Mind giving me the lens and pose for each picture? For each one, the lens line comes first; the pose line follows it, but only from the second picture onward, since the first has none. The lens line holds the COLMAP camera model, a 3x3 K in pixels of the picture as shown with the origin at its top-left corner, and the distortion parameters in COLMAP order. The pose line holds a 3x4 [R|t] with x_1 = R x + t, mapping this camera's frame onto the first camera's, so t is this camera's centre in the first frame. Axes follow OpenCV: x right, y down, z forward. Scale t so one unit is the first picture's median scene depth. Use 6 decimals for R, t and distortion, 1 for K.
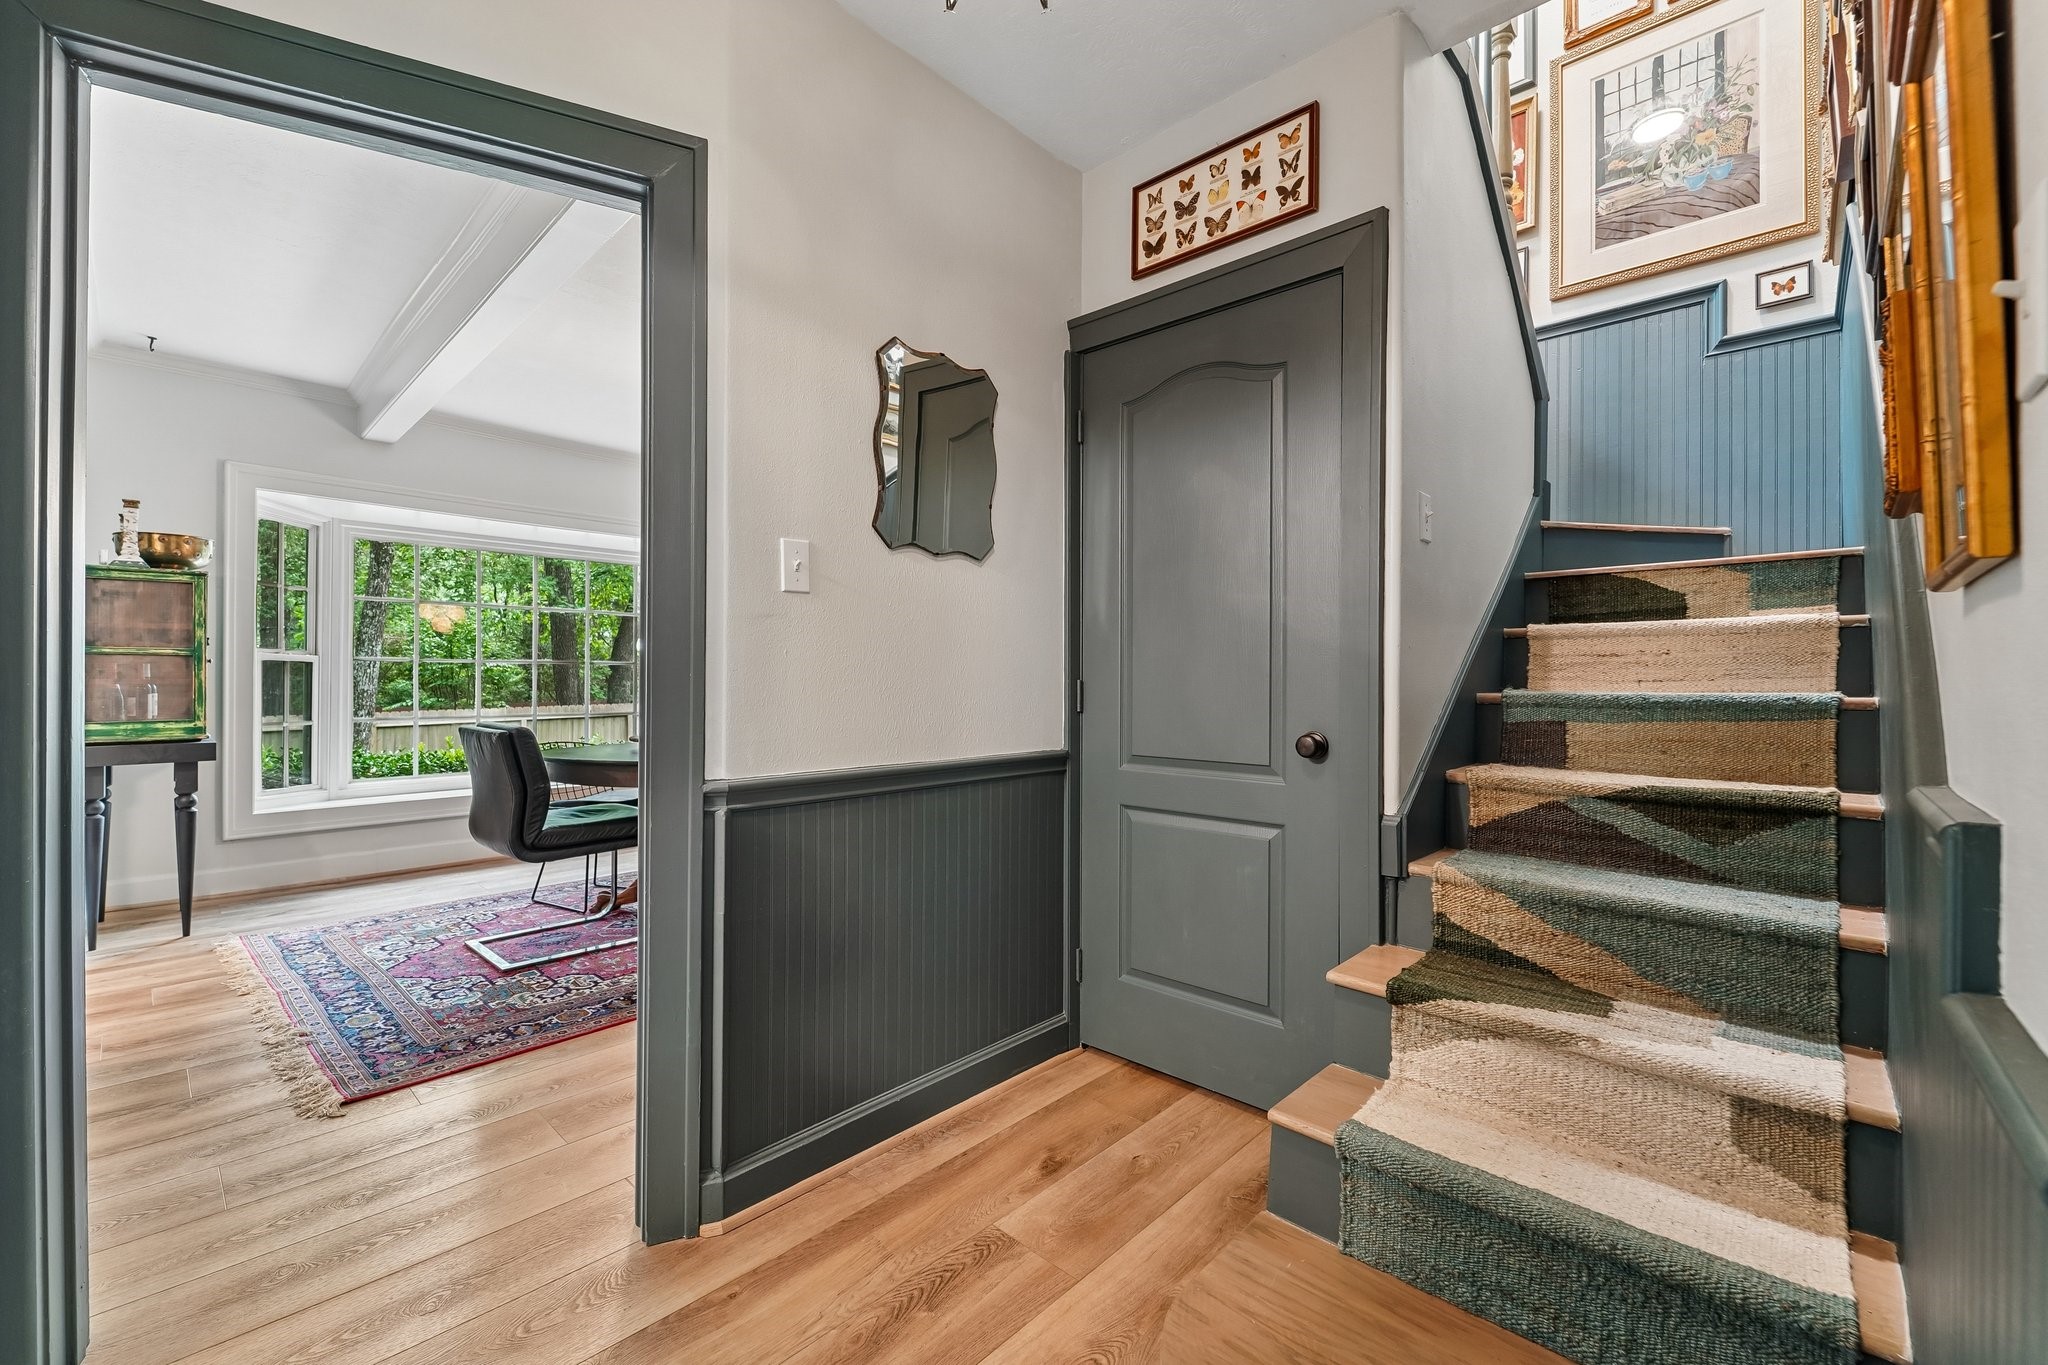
lens RADIAL K [[838.2, 0, 1031.1], [0, 838.2, 676.1], [0, 0, 1]] dist [-0.000908, -0.005690]
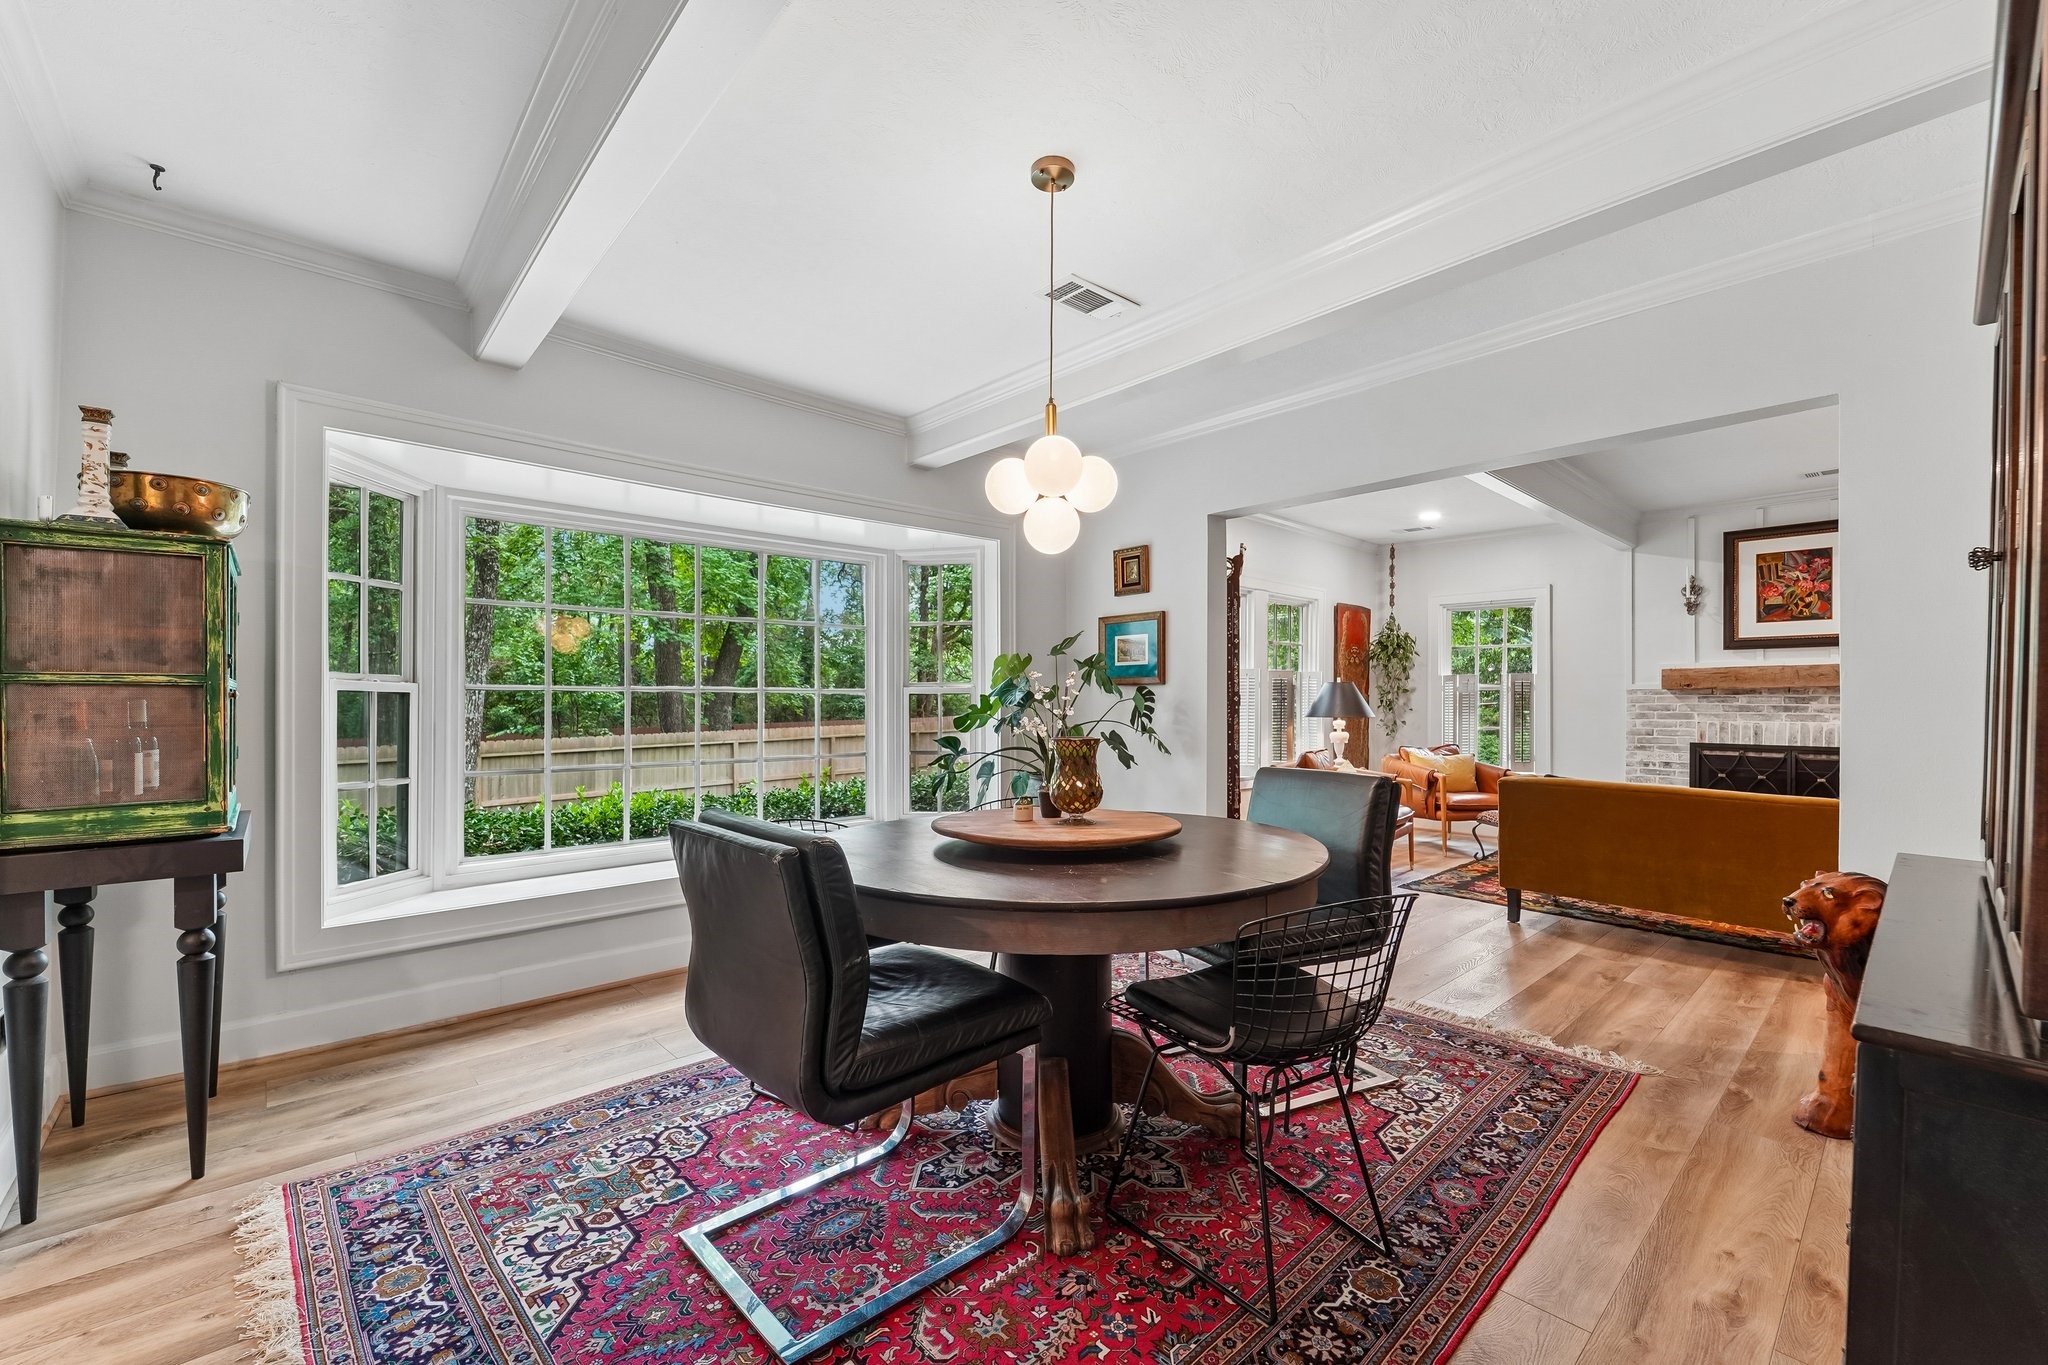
lens RADIAL K [[838.2, 0, 1022.0], [0, 838.2, 696.5], [0, 0, 1]] dist [-0.000908, -0.005690]
pose [[0.996266, -0.005352, -0.086174, -0.370825], [0.005375, 0.999986, 0.000041, -0.013277], [0.086172, -0.000504, 0.996280, 0.443930]]
